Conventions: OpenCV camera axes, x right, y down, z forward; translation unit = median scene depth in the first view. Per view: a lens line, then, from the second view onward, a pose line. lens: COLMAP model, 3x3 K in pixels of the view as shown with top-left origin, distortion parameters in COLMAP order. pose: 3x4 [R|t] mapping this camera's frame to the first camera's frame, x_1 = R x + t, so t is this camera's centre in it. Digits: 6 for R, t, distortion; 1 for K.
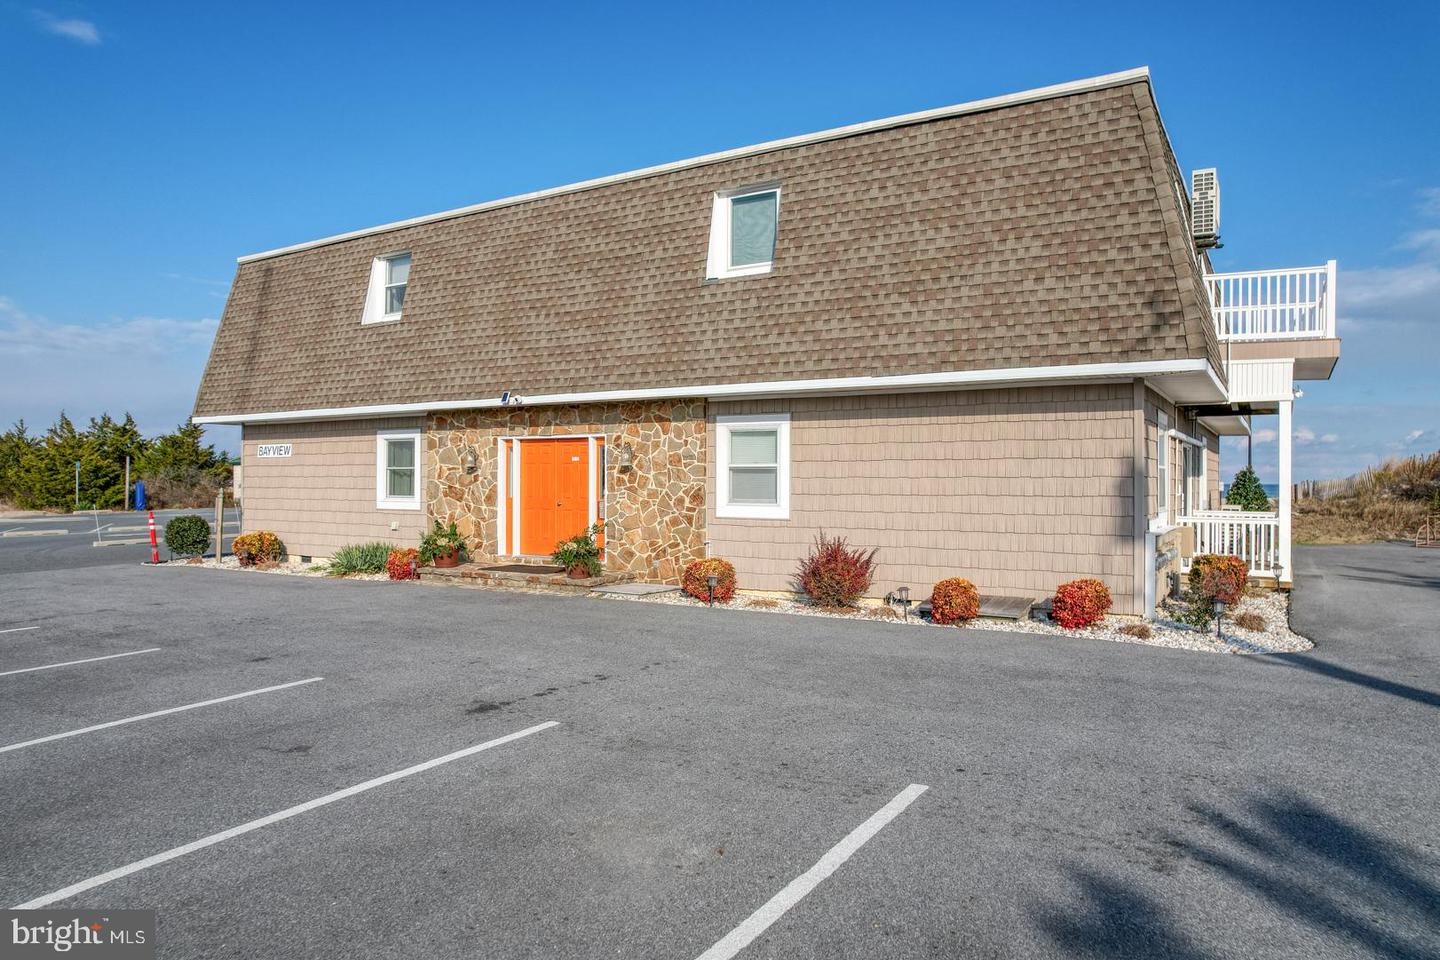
lens RADIAL K [[948.4, 0, 702.5], [0, 948.4, 479.6], [0, 0, 1]] dist [-0.046781, -0.002393]
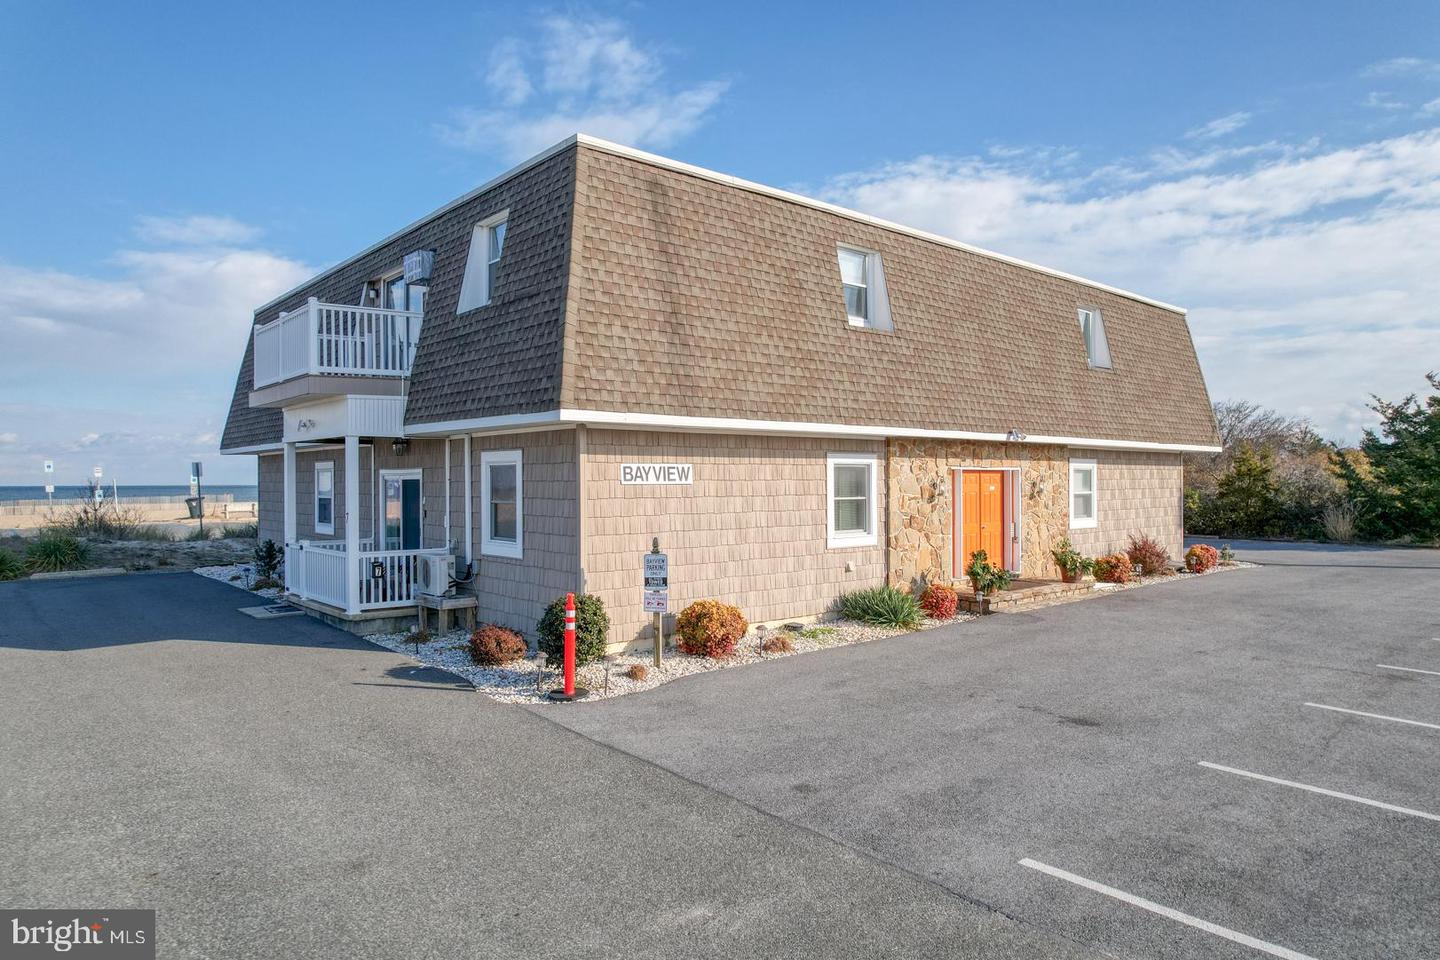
lens RADIAL K [[925.8, 0, 715.7], [0, 925.8, 482.0], [0, 0, 1]] dist [-0.074256, 0.063732]
pose [[0.295296, -0.005031, 0.955393, -1.407281], [0.004371, 0.999983, 0.003915, -0.037671], [-0.955396, 0.003020, 0.295312, 1.057194]]
